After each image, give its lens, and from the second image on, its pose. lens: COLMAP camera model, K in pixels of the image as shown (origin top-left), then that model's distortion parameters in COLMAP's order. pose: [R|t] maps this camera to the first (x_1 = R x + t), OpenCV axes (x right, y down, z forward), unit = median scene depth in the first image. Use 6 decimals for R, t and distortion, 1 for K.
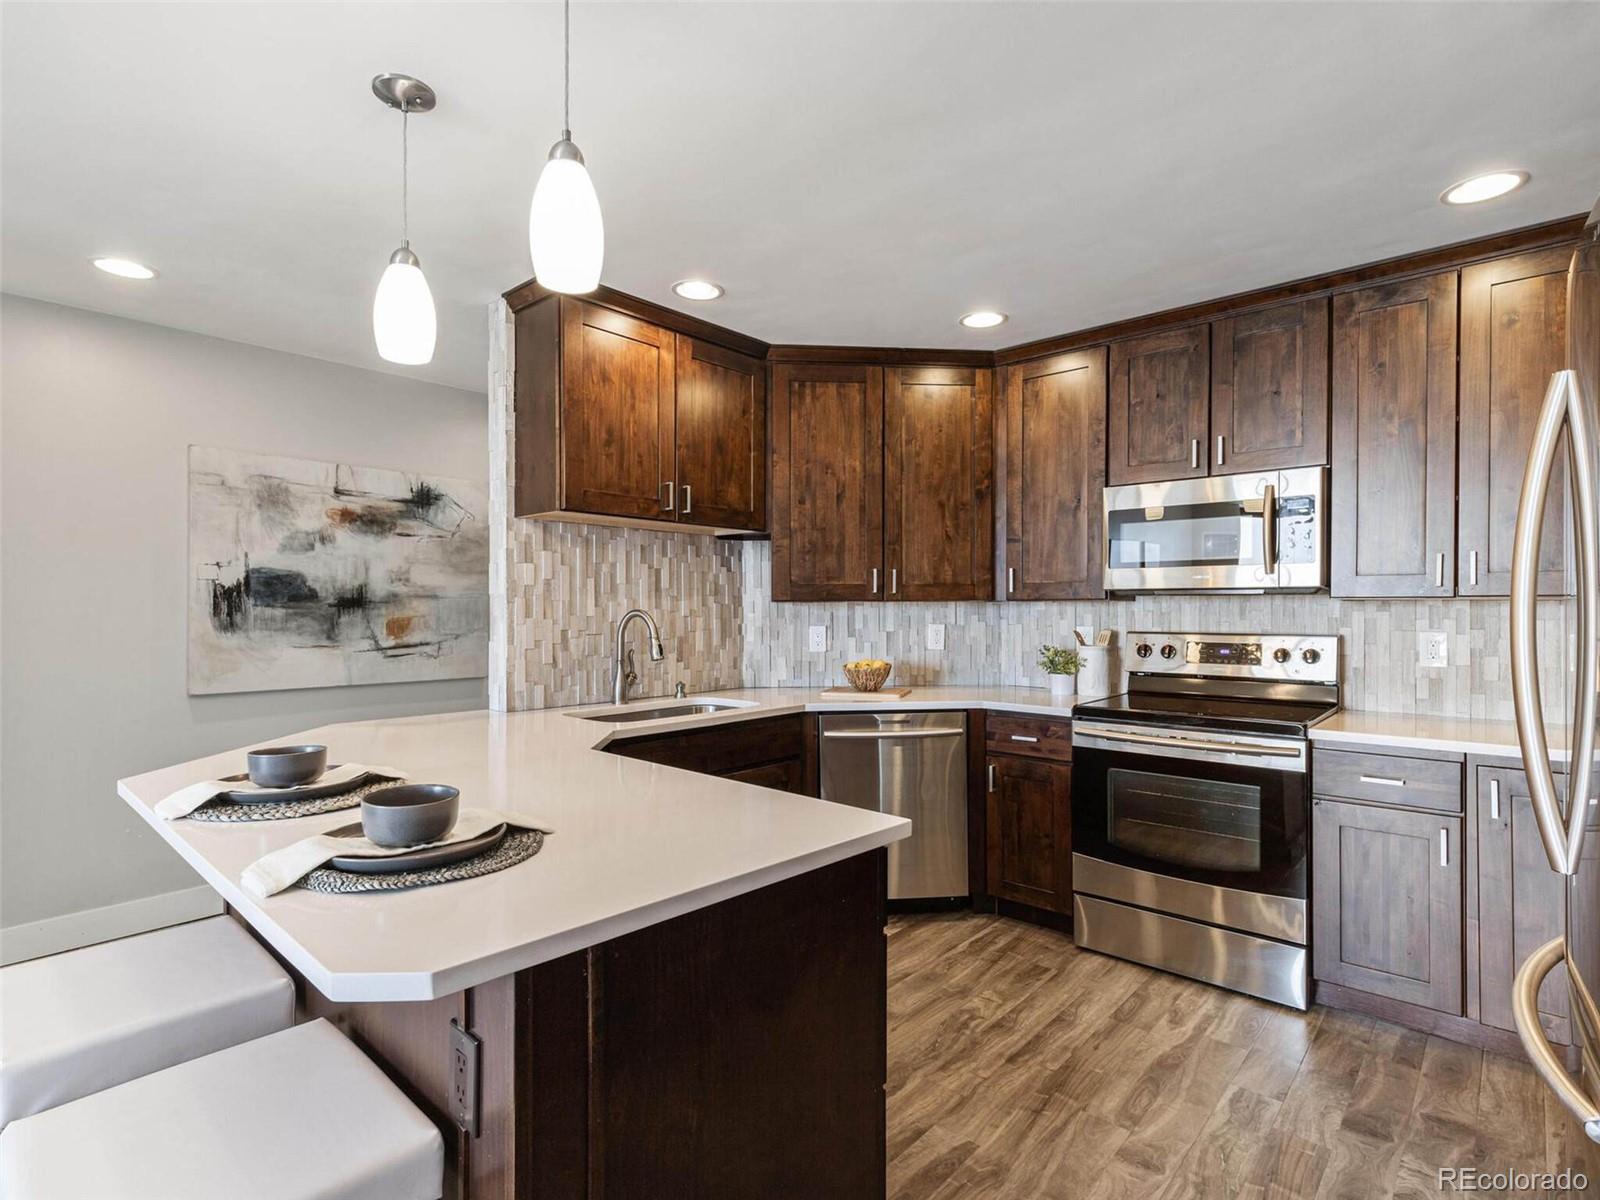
lens RADIAL K [[808.7, 0, 807.9], [0, 808.7, 611.7], [0, 0, 1]] dist [0.006618, -0.002377]
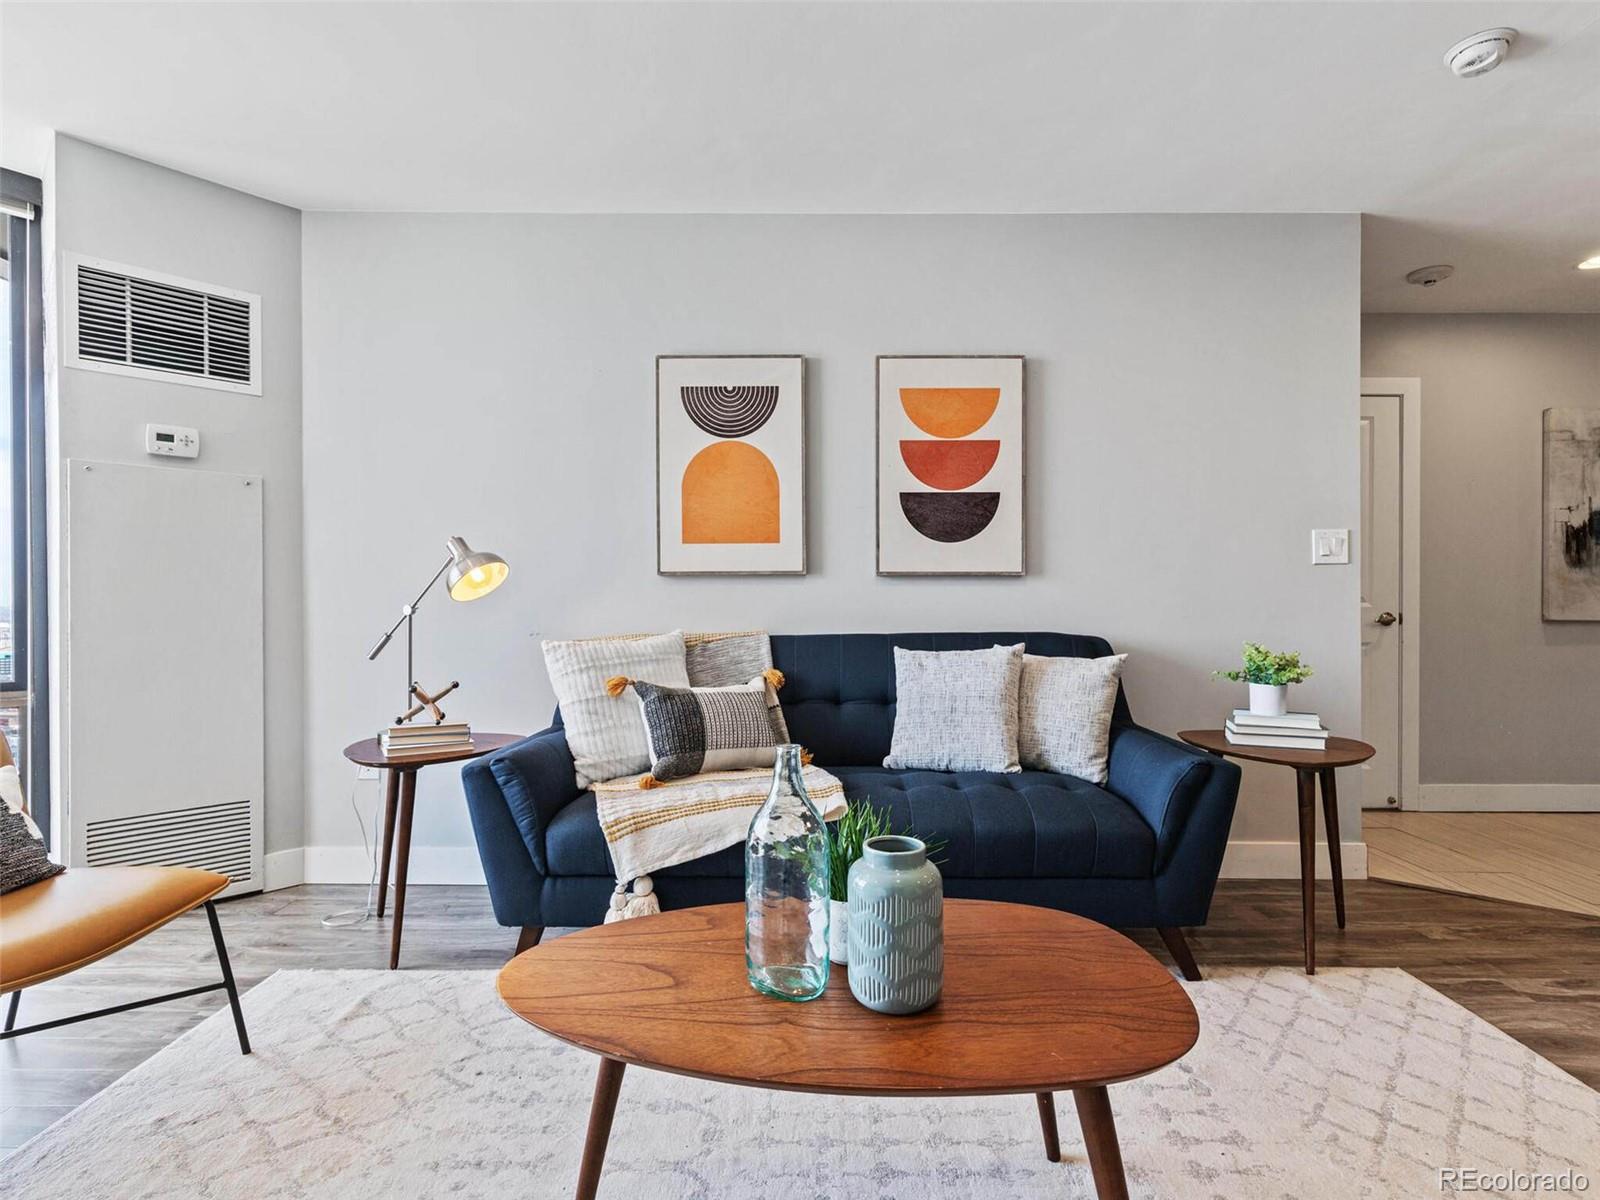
lens RADIAL K [[808.7, 0, 809.0], [0, 808.7, 604.5], [0, 0, 1]] dist [0.006618, -0.002377]
pose [[0.658057, -0.001219, -0.752967, -0.552873], [-0.003671, 0.999982, -0.004827, 0.085153], [0.752959, 0.005940, 0.658040, -0.557504]]
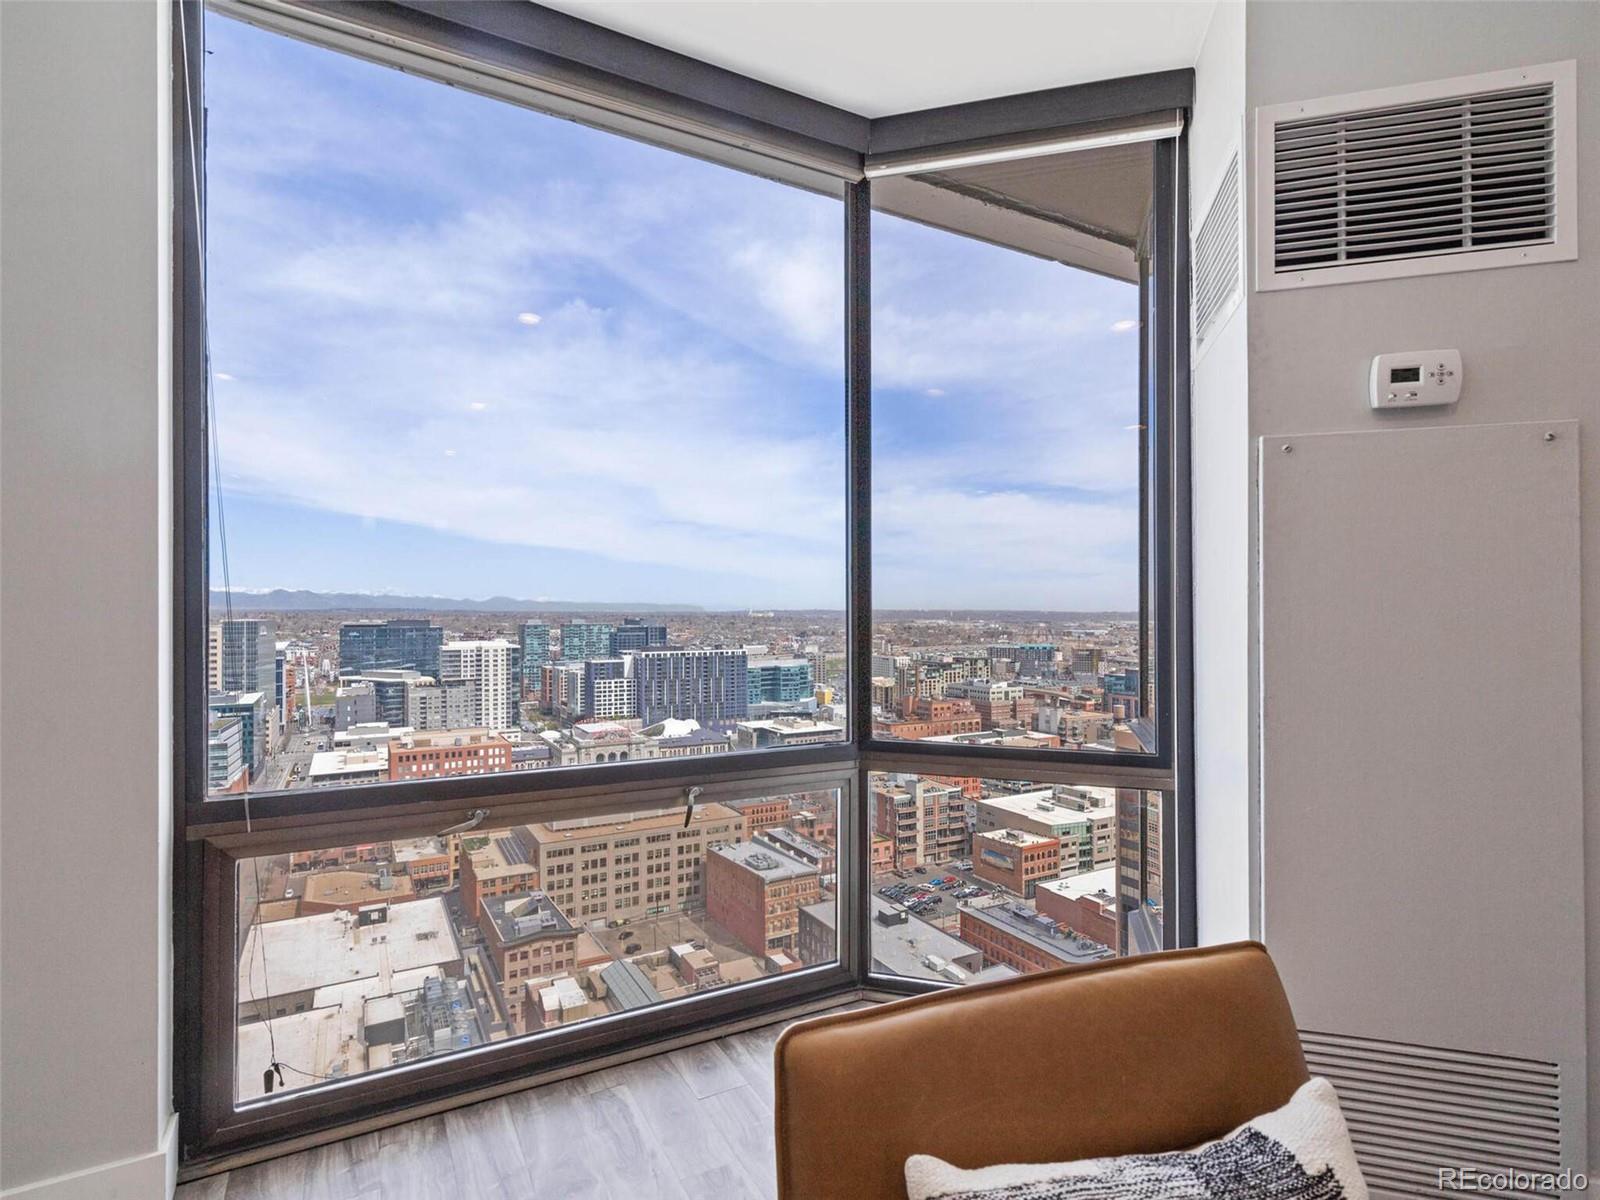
lens RADIAL K [[808.7, 0, 816.5], [0, 808.7, 616.3], [0, 0, 1]] dist [0.006618, -0.002377]
pose [[-0.327327, 0.006064, -0.944892, -1.015078], [-0.003406, 0.999965, 0.007598, 0.052123], [0.944905, 0.005705, -0.327295, -0.663720]]
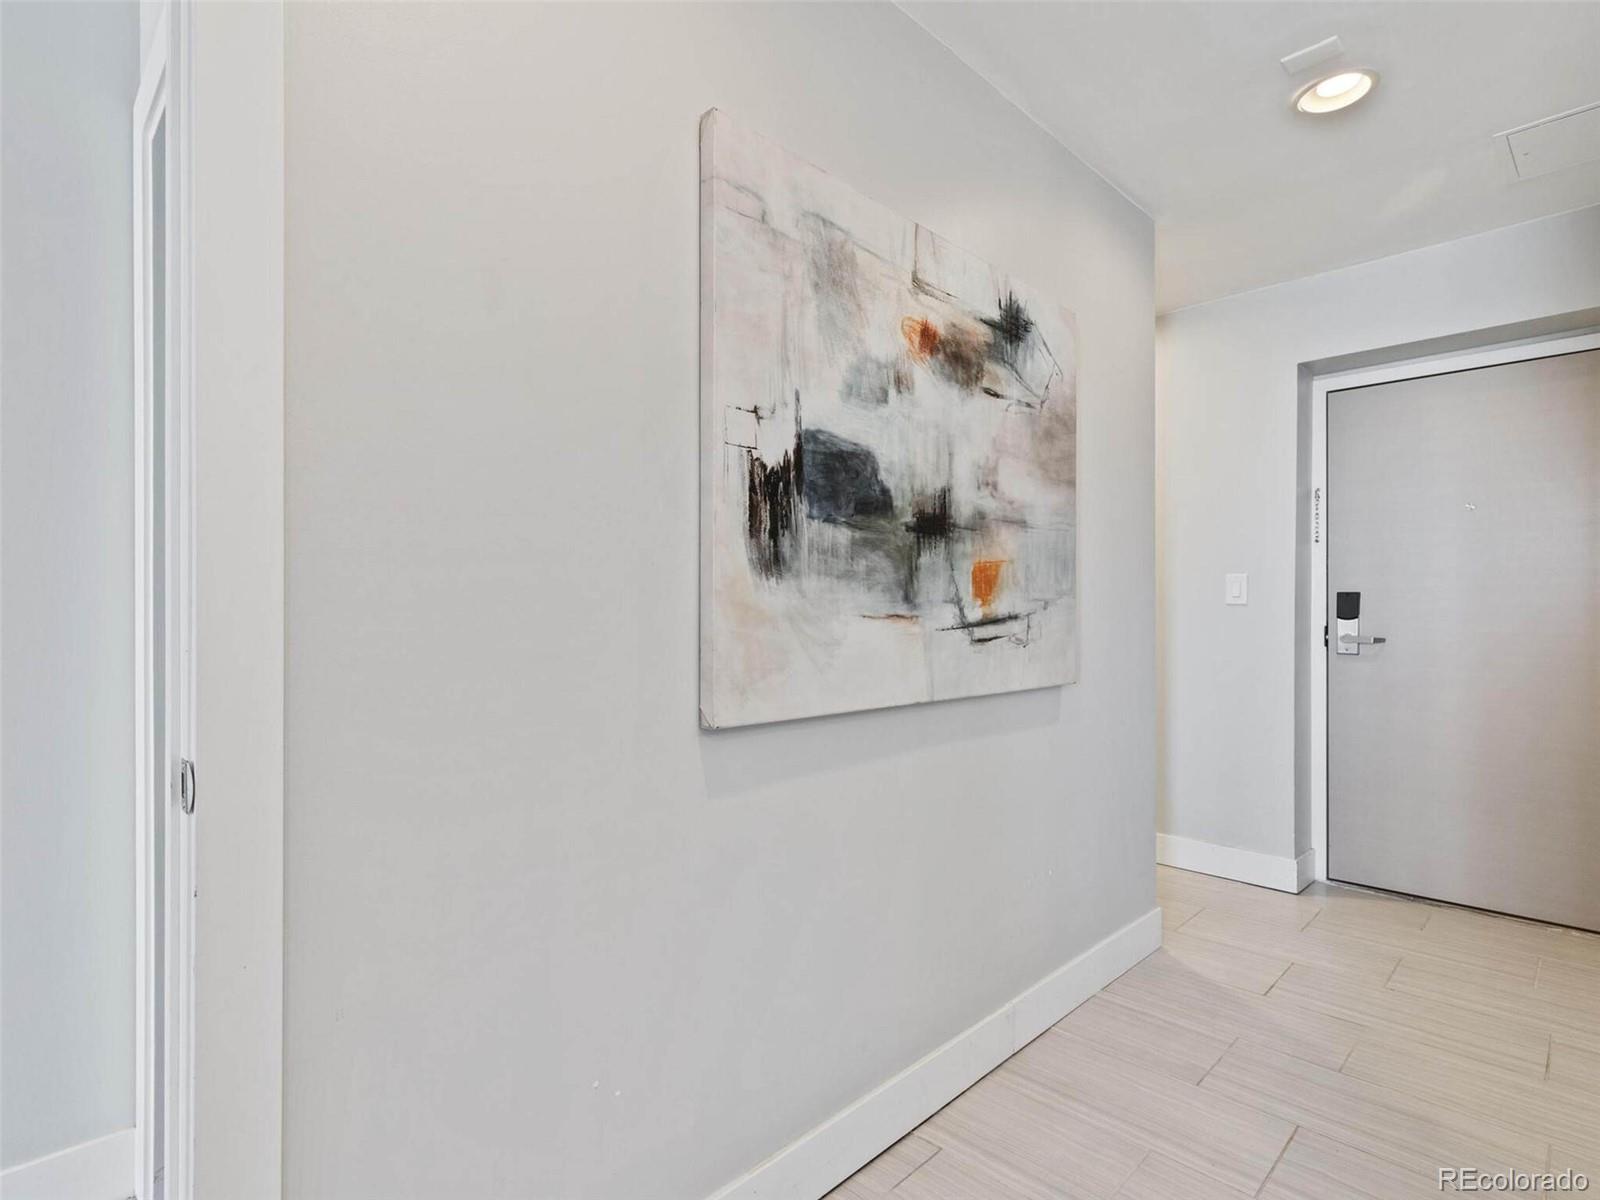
lens RADIAL K [[808.7, 0, 806.3], [0, 808.7, 614.8], [0, 0, 1]] dist [0.006618, -0.002377]
pose [[0.997474, -0.002626, -0.070991, -0.652994], [0.002499, 0.999995, -0.001874, 0.044864], [0.070995, 0.001692, 0.997475, 0.572284]]
